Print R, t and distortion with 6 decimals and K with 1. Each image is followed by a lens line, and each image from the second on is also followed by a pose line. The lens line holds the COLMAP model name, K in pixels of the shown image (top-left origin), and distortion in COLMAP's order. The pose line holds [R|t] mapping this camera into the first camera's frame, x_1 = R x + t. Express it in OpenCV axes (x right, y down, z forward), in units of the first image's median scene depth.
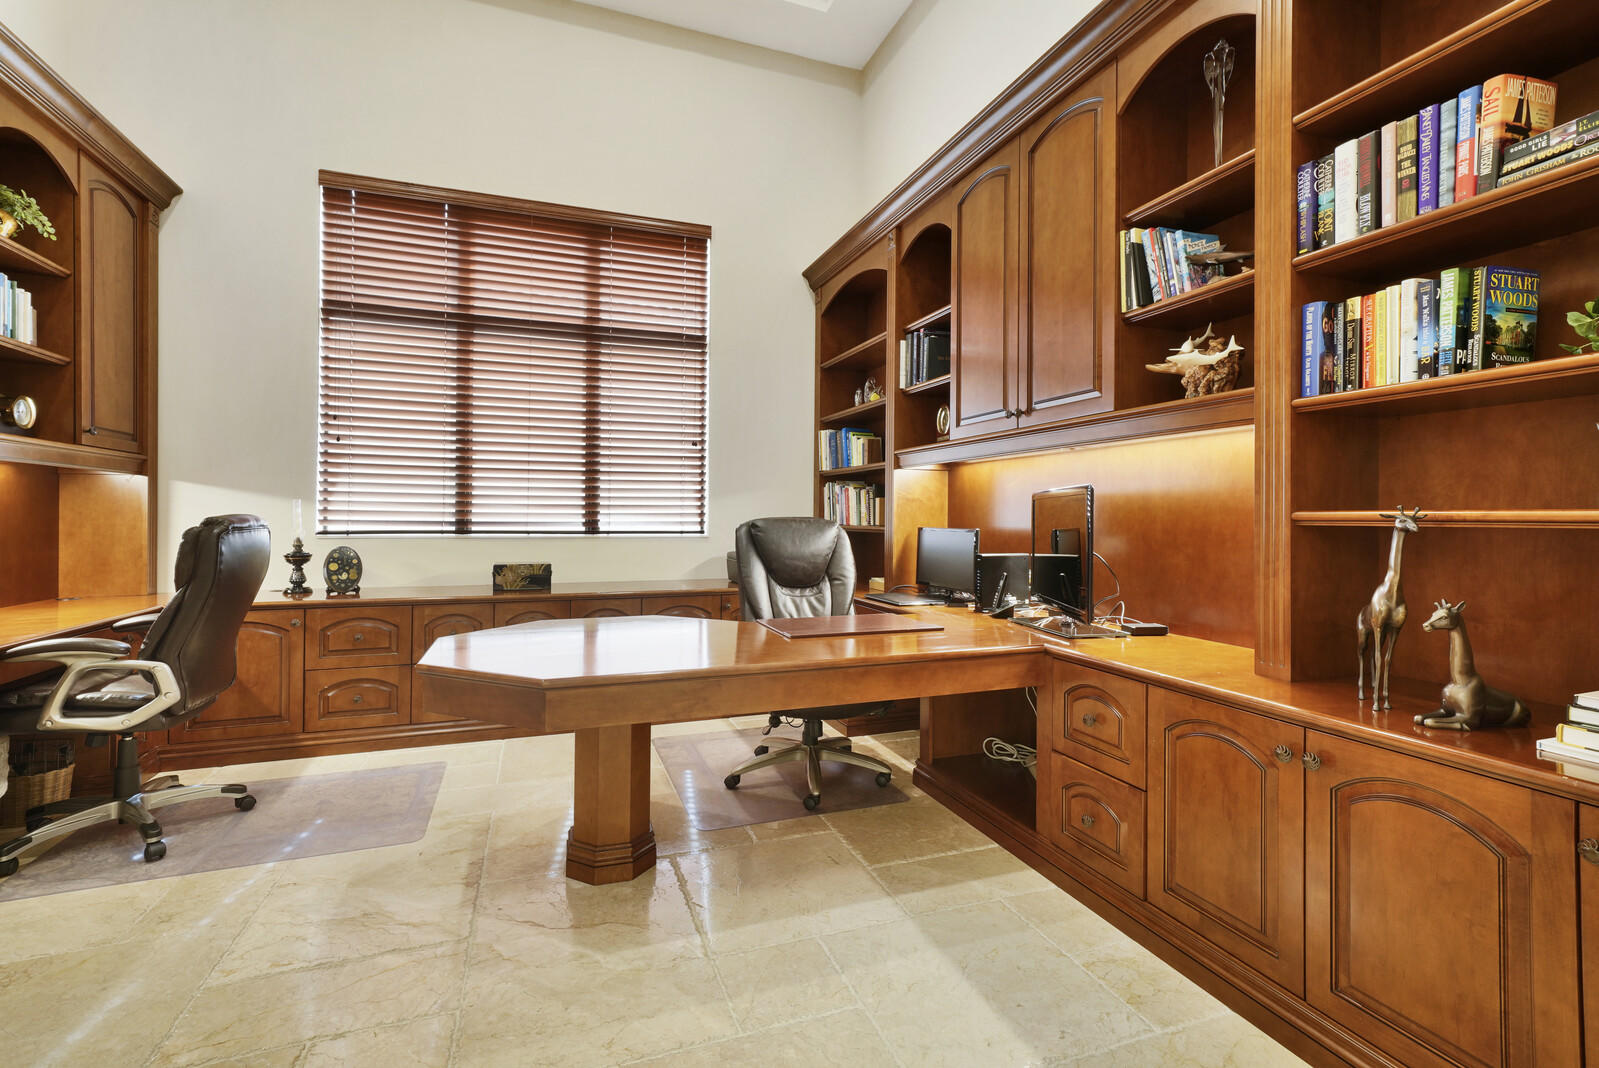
lens RADIAL K [[709.5, 0, 802.3], [0, 709.5, 514.5], [0, 0, 1]] dist [-0.000668, 0.000183]
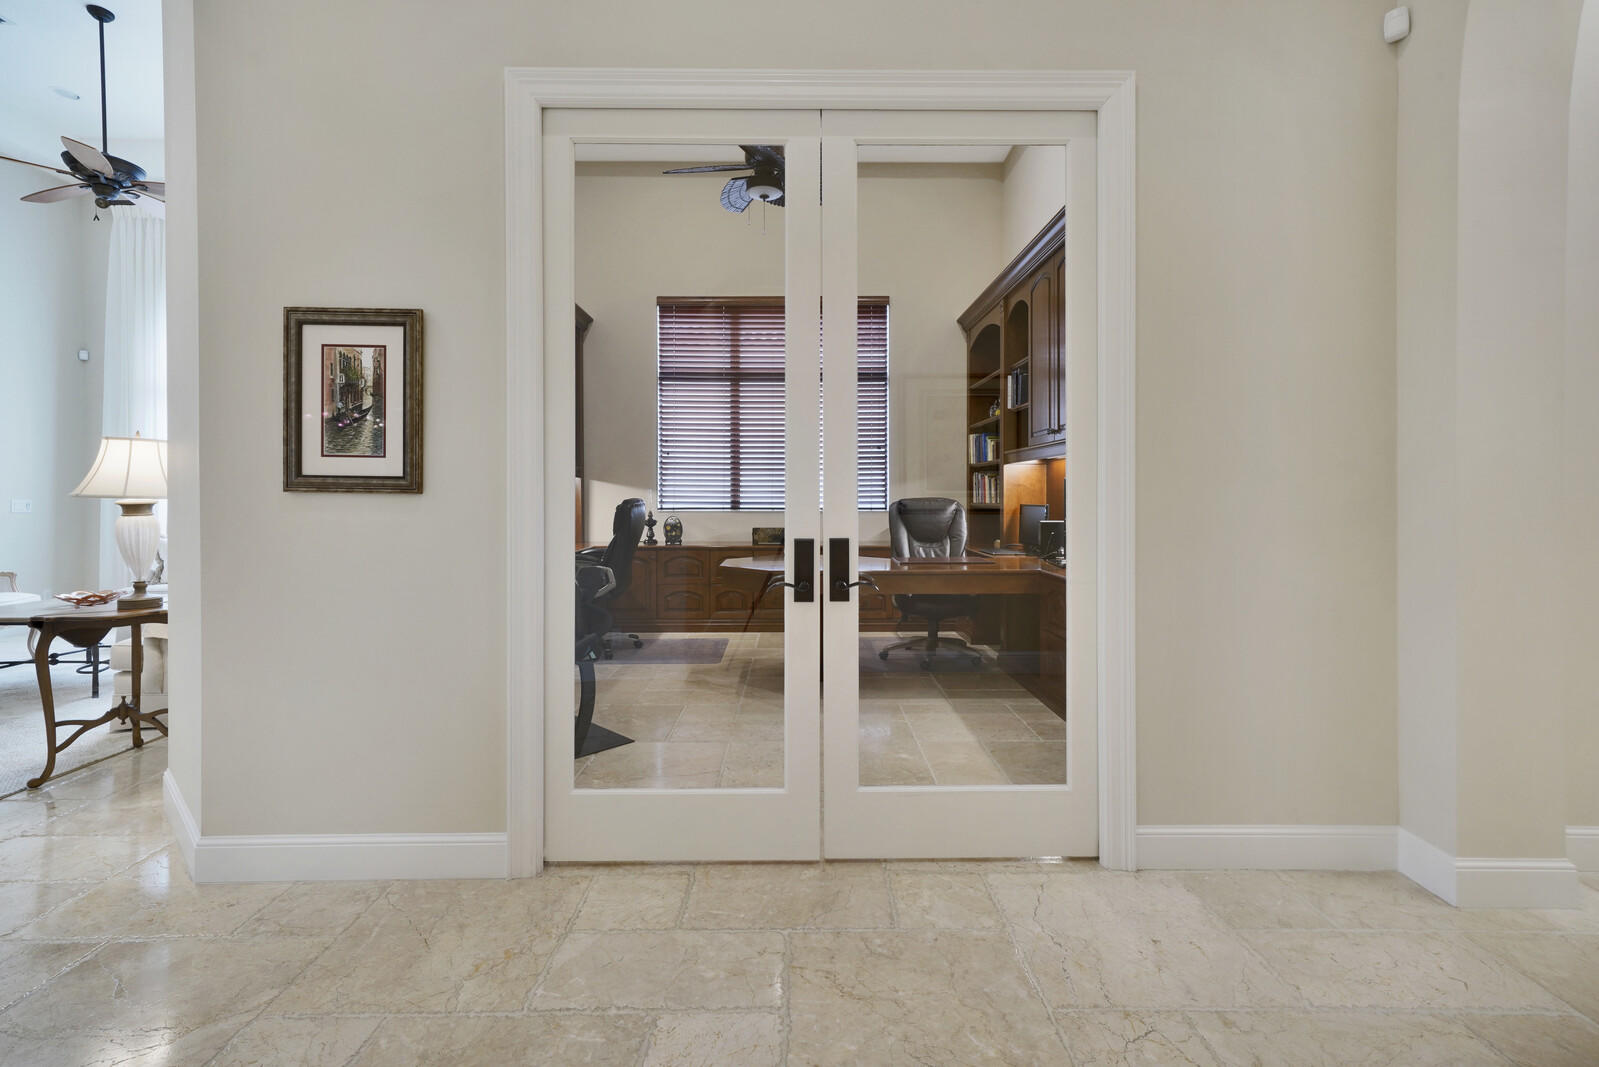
lens RADIAL K [[709.5, 0, 802.3], [0, 709.5, 514.0], [0, 0, 1]] dist [-0.000668, 0.000183]
pose [[0.940241, 0.000384, -0.340510, 0.228658], [0.007938, 0.999703, 0.023047, 0.001598], [0.340418, -0.024373, 0.939958, -0.496903]]
